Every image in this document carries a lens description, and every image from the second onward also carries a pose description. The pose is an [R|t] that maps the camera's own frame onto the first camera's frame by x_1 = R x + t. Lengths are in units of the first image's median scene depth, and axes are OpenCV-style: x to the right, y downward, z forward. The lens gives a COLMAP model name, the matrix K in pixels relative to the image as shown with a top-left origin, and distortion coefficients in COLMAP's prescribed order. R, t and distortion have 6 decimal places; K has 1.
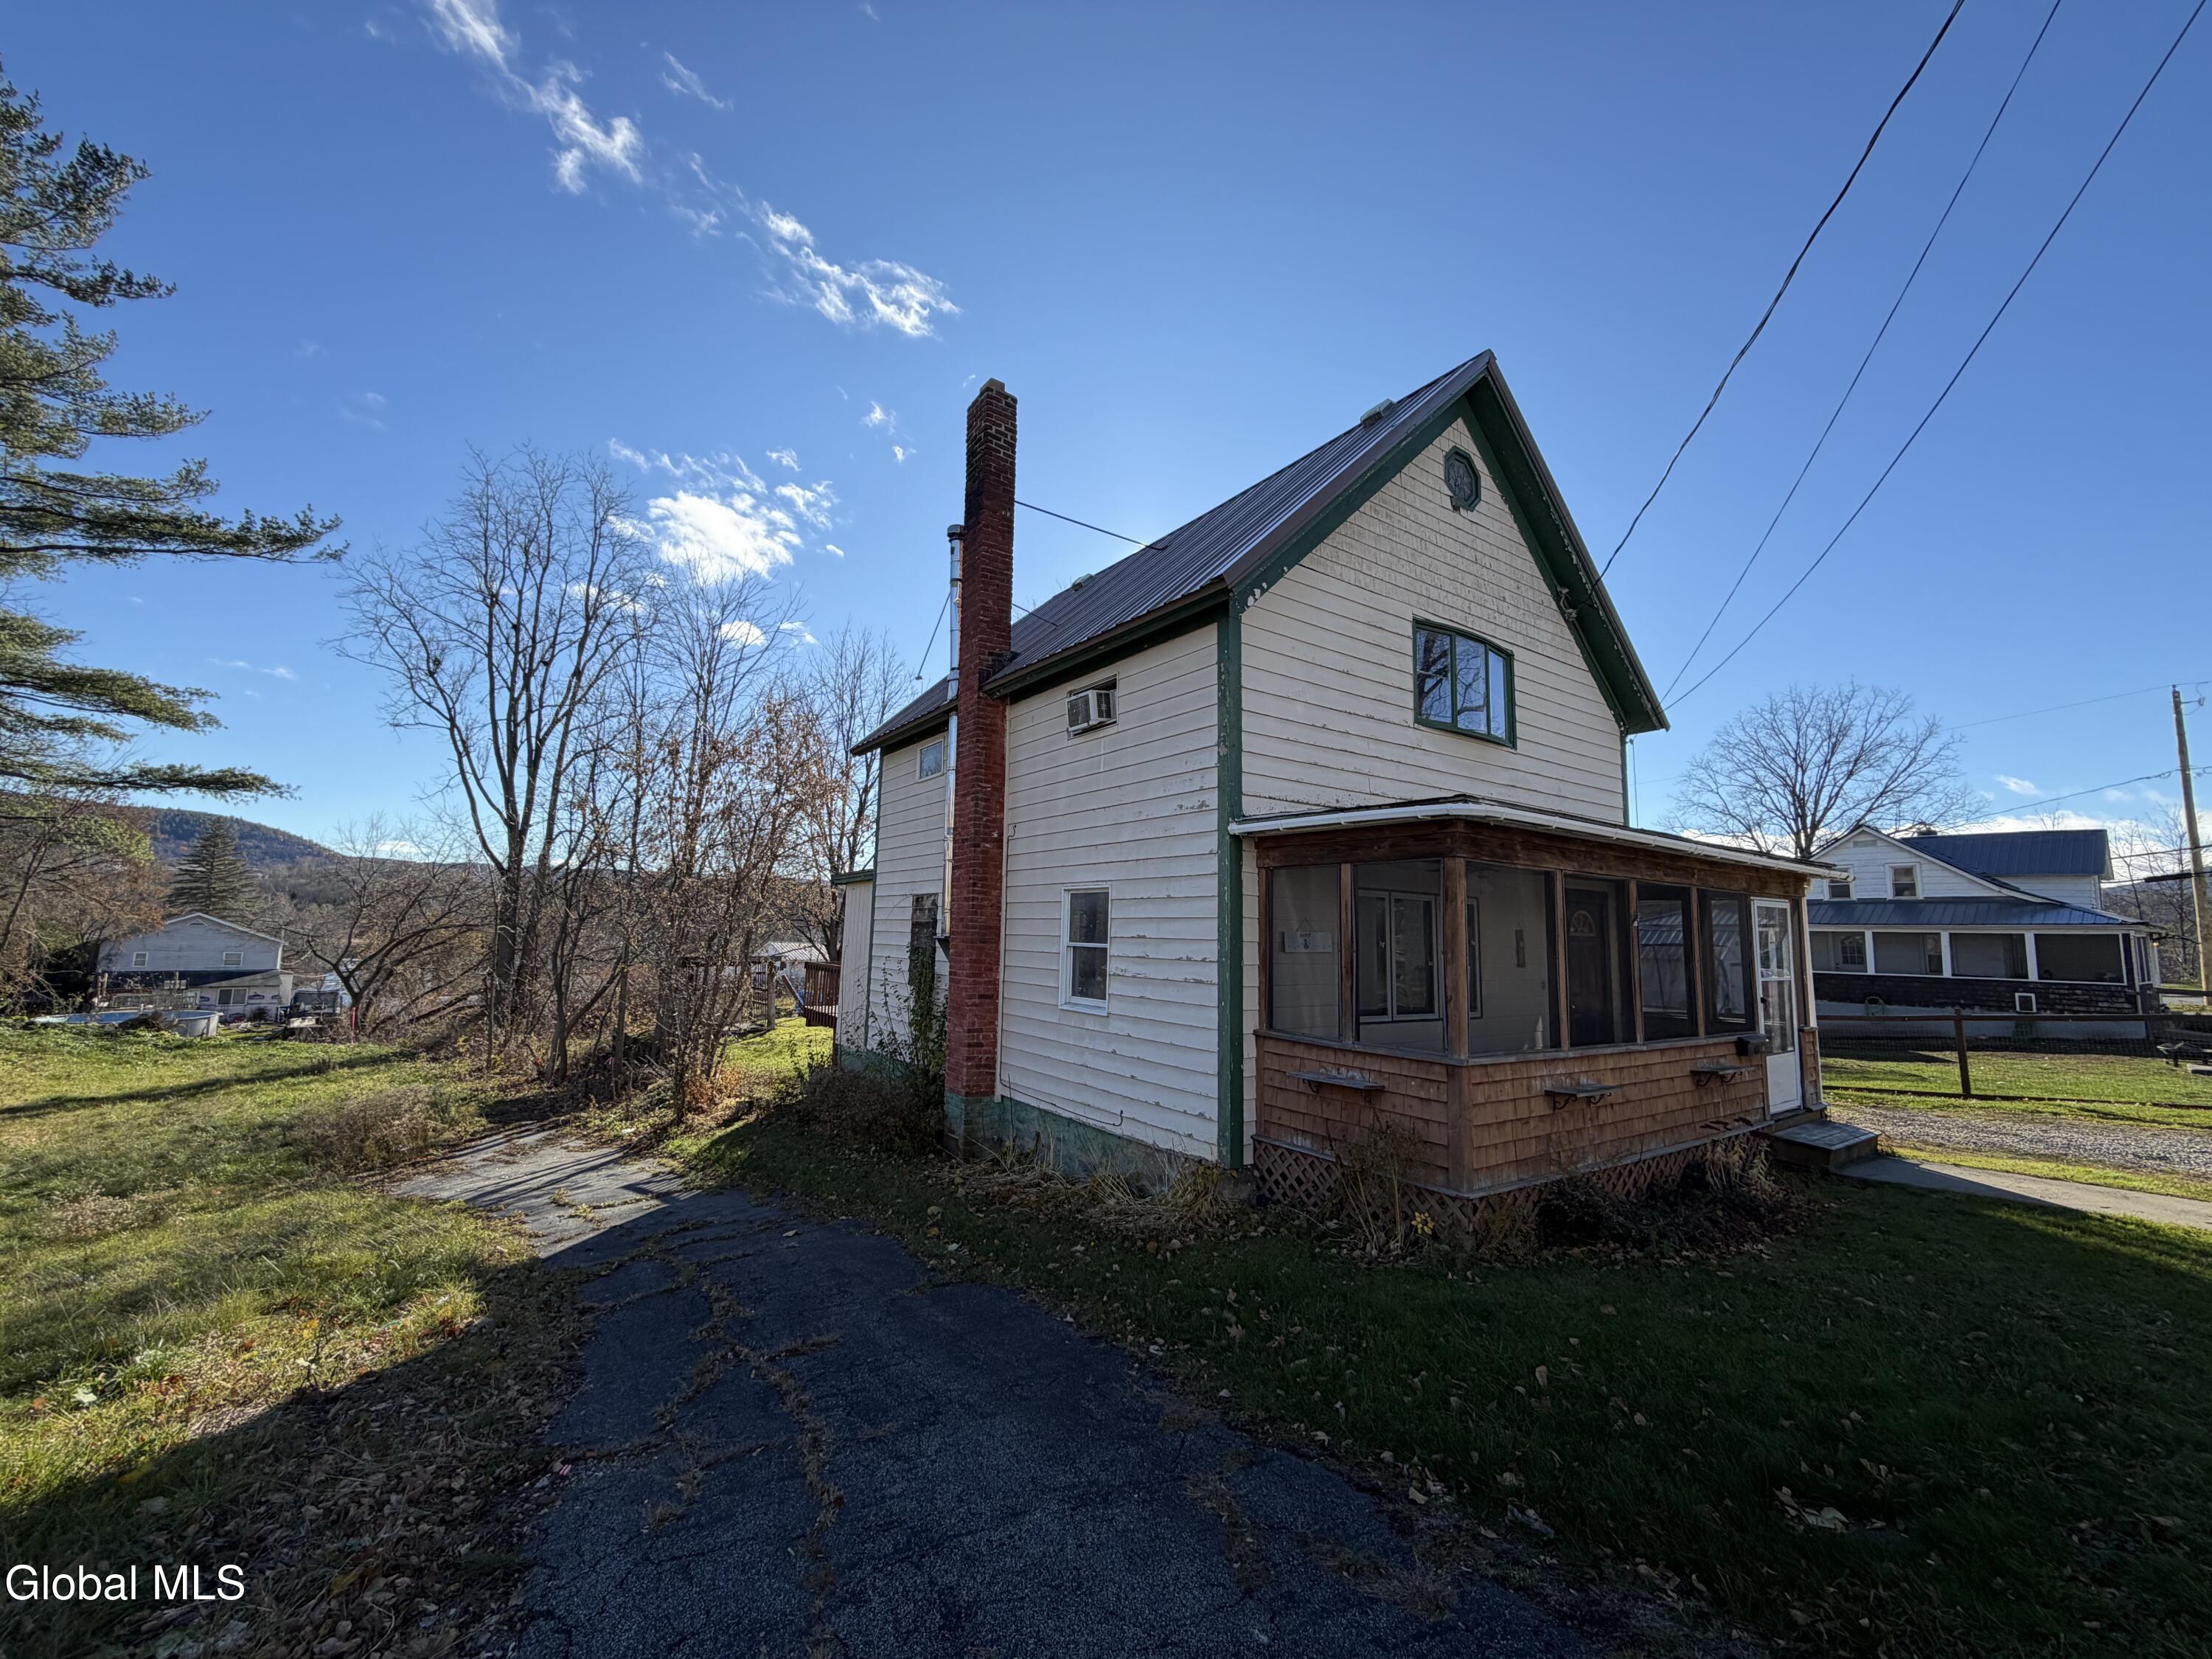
lens RADIAL K [[879.5, 0, 1097.6], [0, 879.5, 828.3], [0, 0, 1]] dist [0.000252, -0.000277]
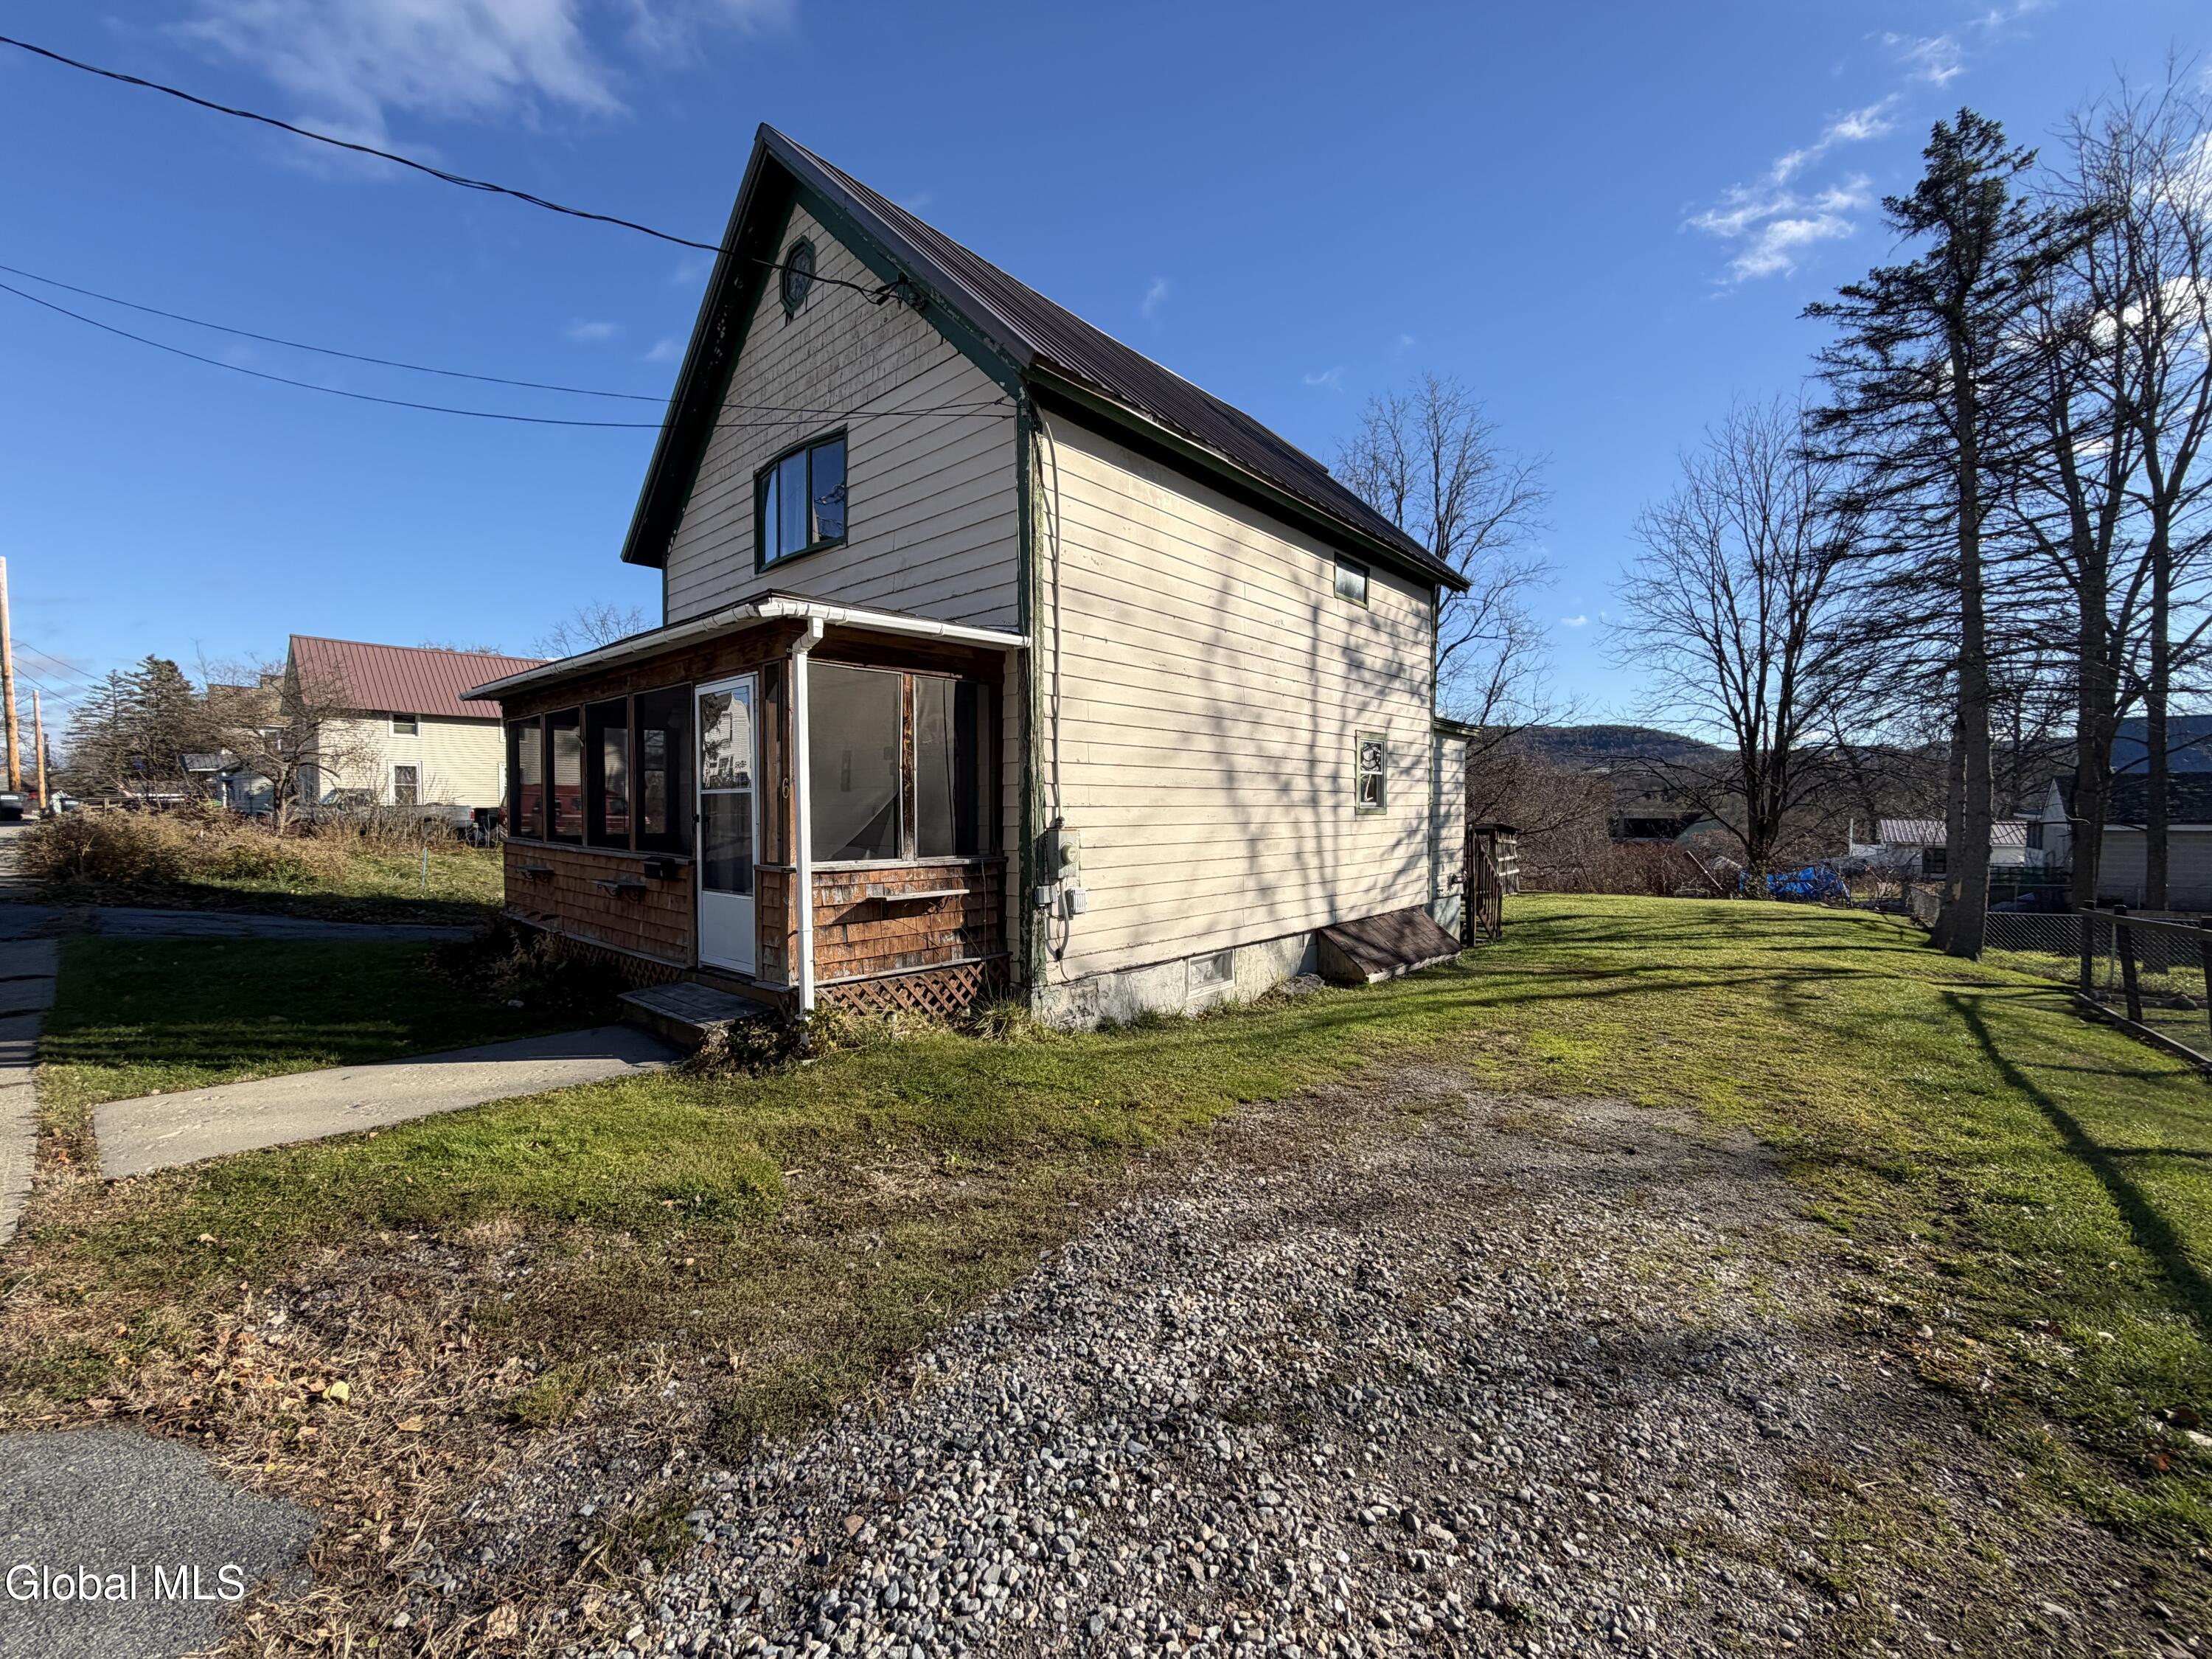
lens RADIAL K [[879.5, 0, 1097.6], [0, 879.5, 828.3], [0, 0, 1]] dist [0.000252, -0.000277]
pose [[0.237013, -0.001936, -0.971505, 1.510113], [0.122717, 0.992048, 0.027962, 0.214736], [0.963725, -0.125848, 0.235366, 1.095724]]
